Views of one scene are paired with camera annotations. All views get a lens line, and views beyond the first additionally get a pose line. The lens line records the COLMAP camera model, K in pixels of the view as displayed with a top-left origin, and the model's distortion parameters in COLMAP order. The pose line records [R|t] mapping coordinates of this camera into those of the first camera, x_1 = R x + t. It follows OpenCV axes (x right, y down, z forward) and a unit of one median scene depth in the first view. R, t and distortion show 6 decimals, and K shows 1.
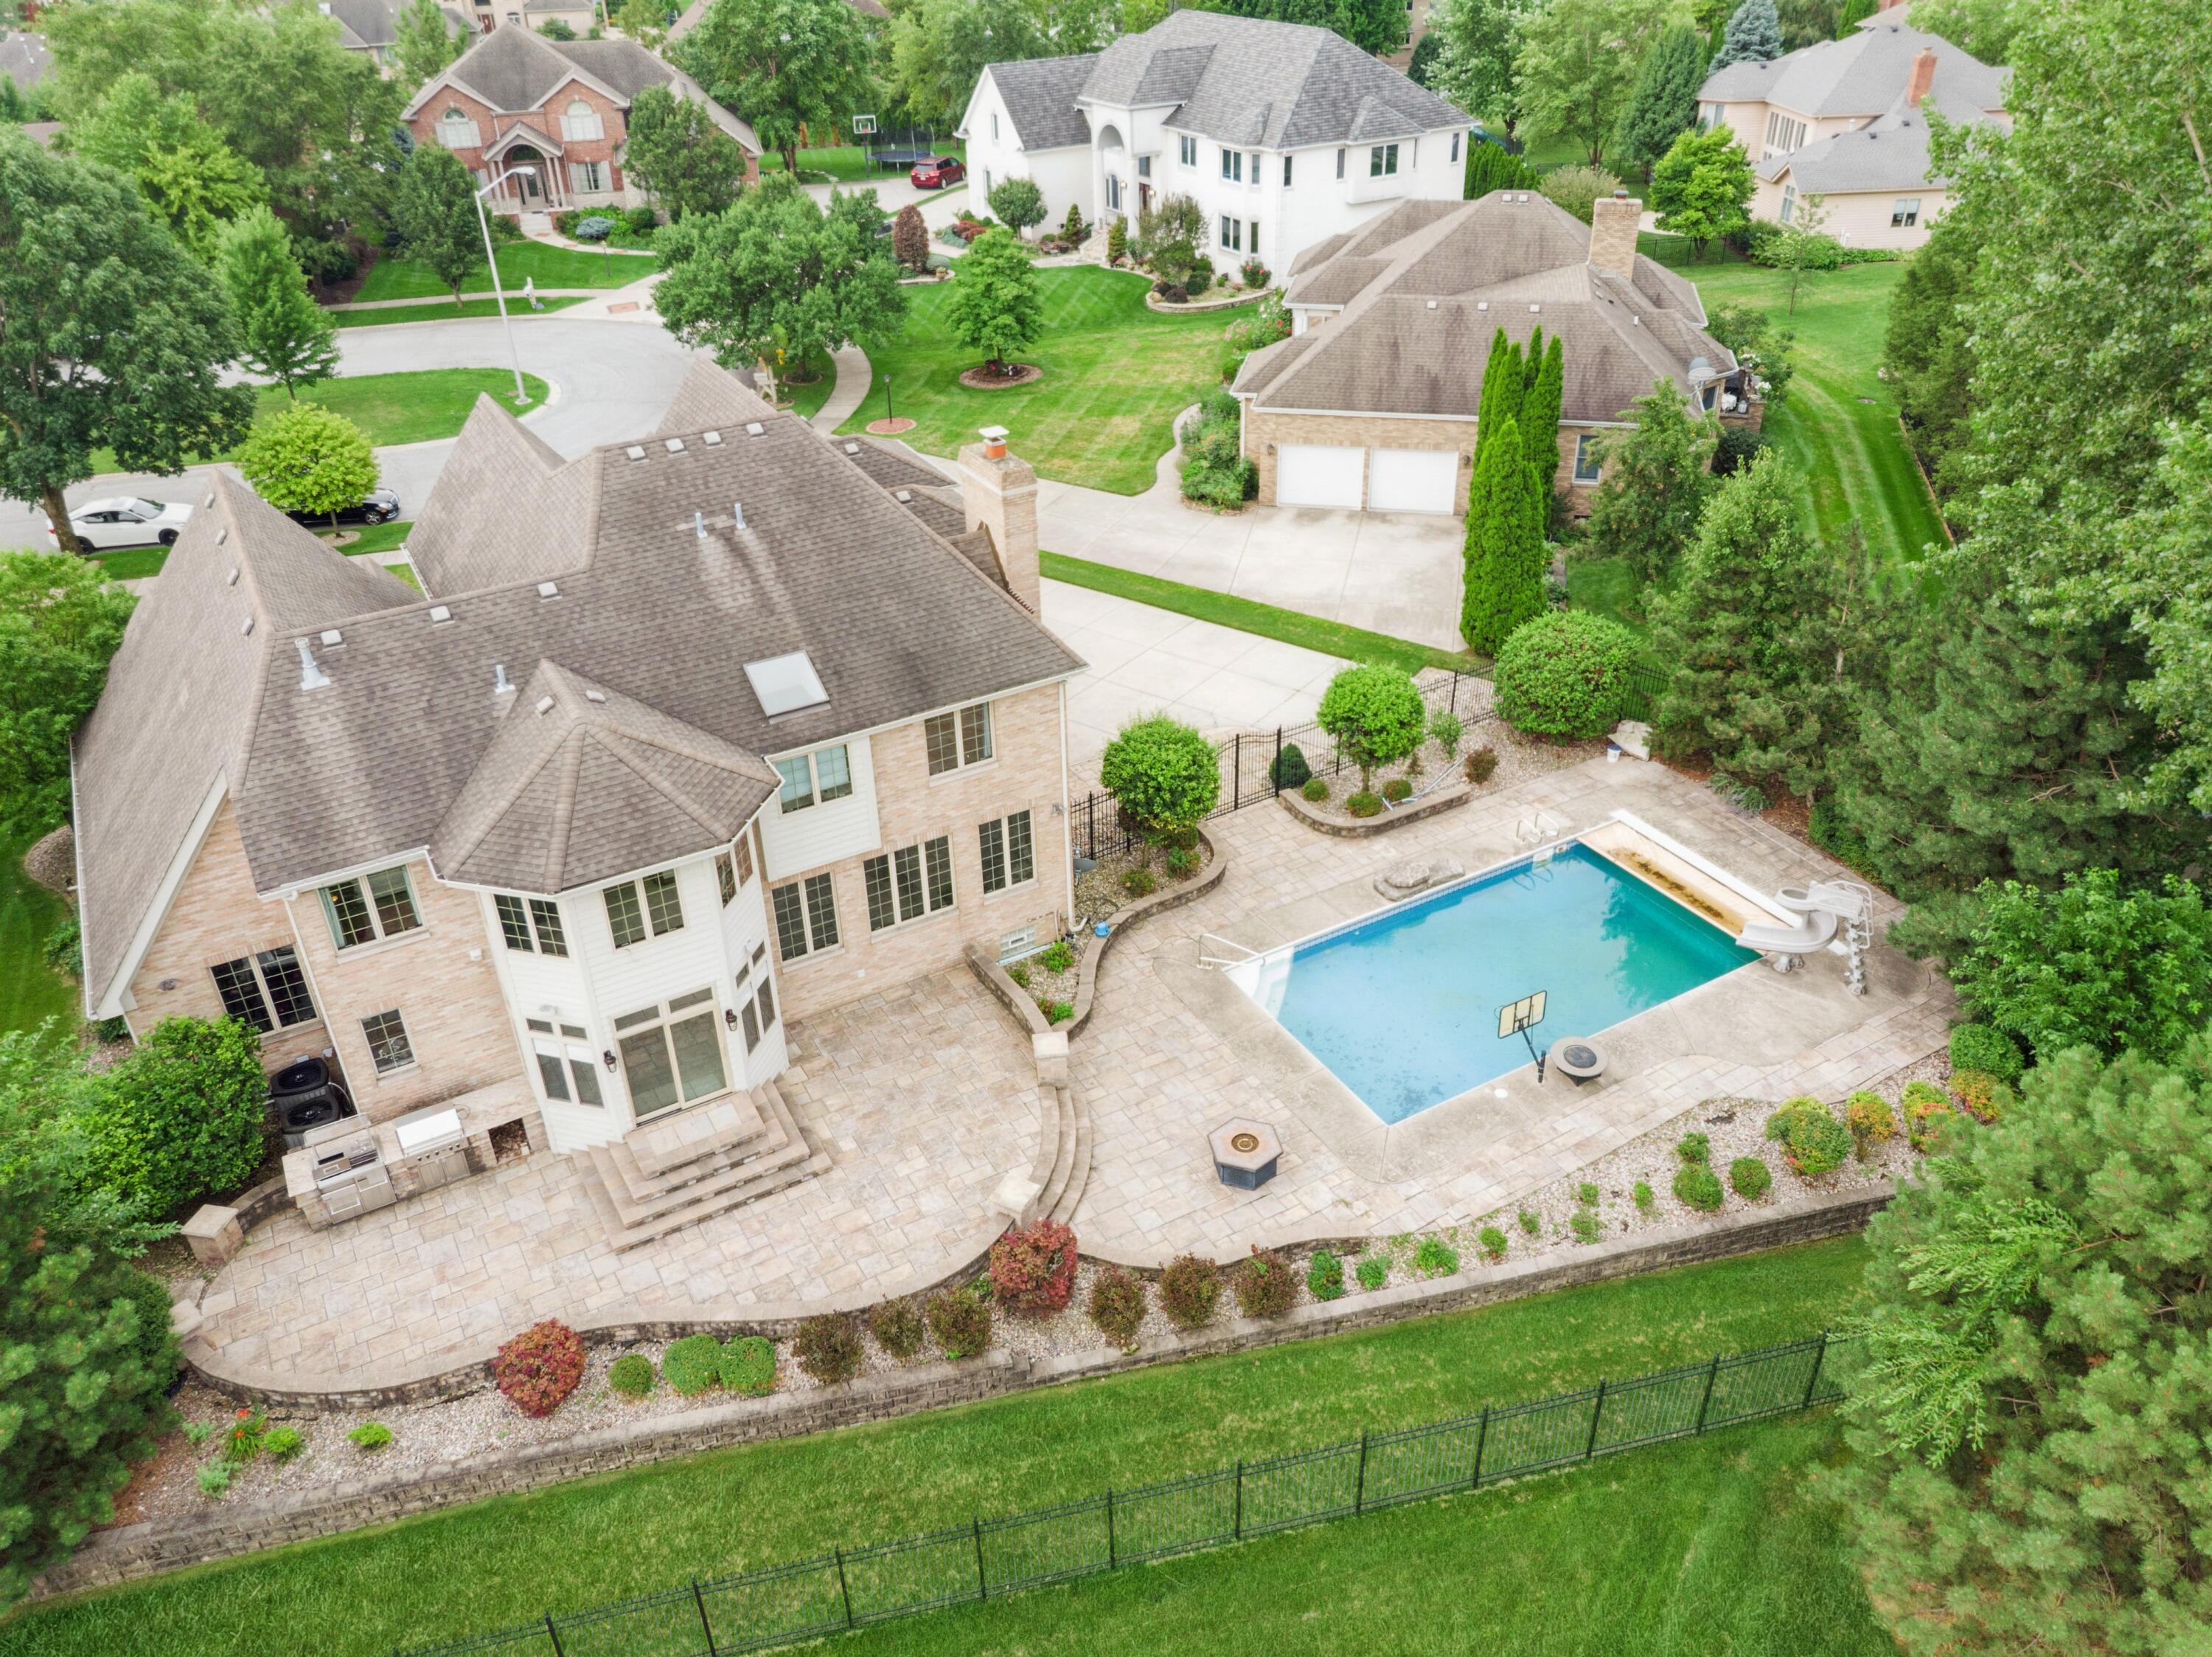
lens RADIAL K [[1639.9, 0, 1109.6], [0, 1639.9, 814.1], [0, 0, 1]] dist [-0.003522, 0.001258]
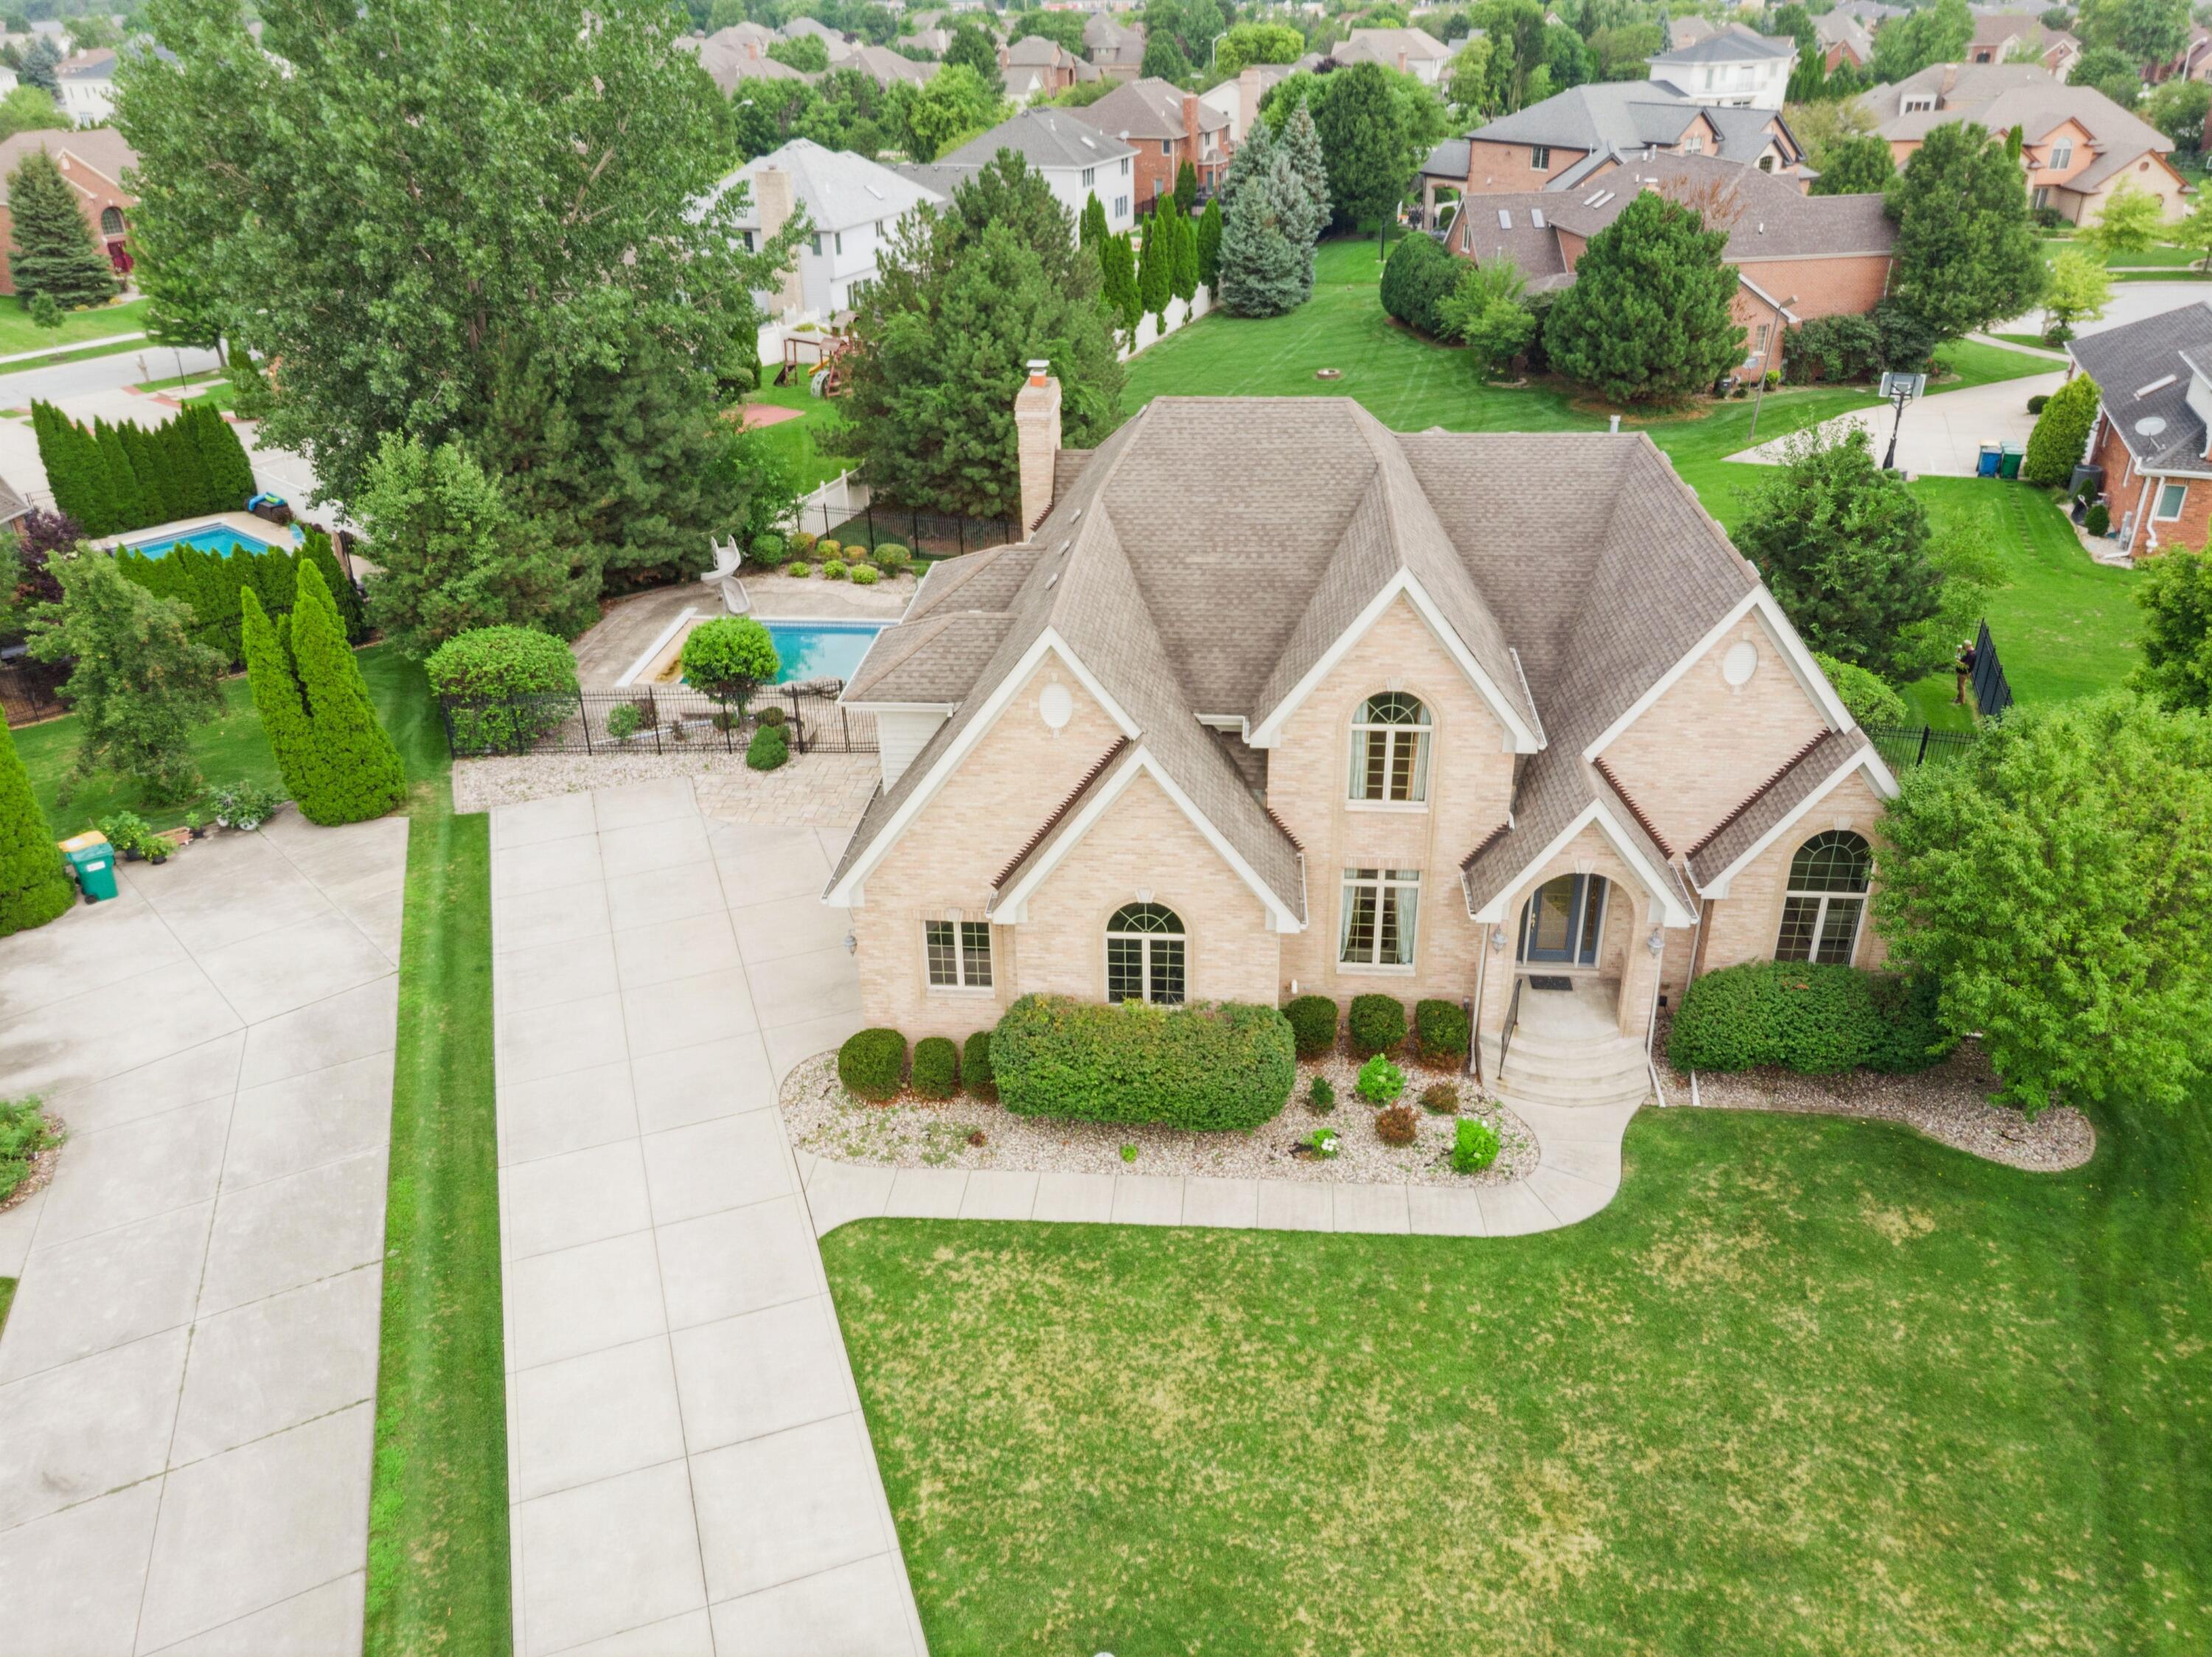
lens RADIAL K [[1639.9, 0, 1104.1], [0, 1639.9, 791.3], [0, 0, 1]] dist [-0.003522, 0.001258]
pose [[-0.814118, -0.226056, 0.534892, -0.792082], [0.334025, 0.571182, 0.749786, -0.910595], [-0.475014, 0.789082, -0.389501, 1.654192]]
